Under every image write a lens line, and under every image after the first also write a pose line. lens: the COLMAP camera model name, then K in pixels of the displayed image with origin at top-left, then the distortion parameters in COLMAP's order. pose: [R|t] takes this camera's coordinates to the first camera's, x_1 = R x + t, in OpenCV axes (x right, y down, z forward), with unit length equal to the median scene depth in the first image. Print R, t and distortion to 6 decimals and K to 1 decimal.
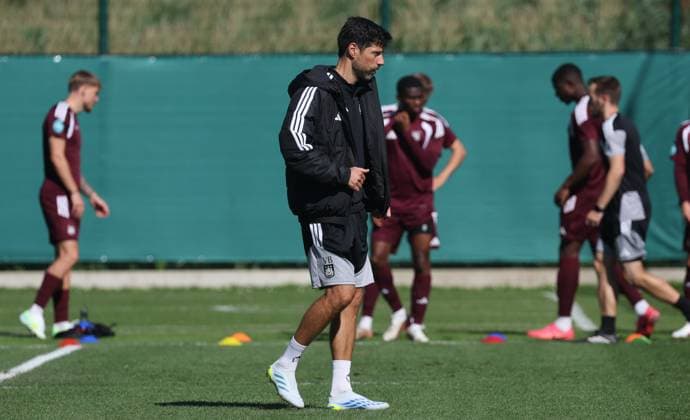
lens RADIAL K [[277.7, 0, 345.0], [0, 277.7, 205.5], [0, 0, 1]] dist [0.002869, 0.000147]
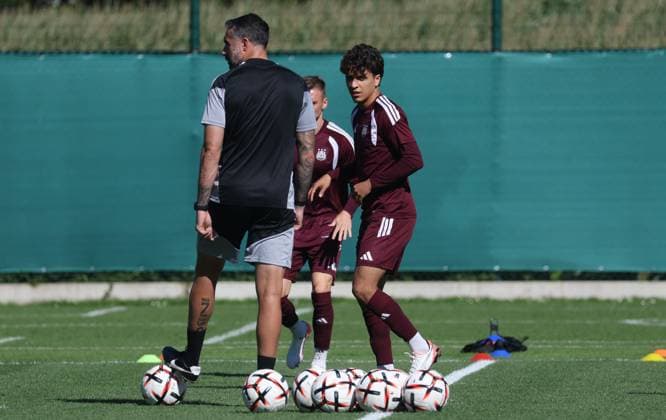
lens RADIAL K [[264.7, 0, 333.2], [0, 264.7, 211.6], [0, 0, 1]] dist [-0.000546, 0.000291]
pose [[0.999974, 0.004641, -0.005456, -1.420115], [-0.004577, 0.999922, 0.011608, -0.007100], [0.005510, -0.011582, 0.999918, 0.103419]]
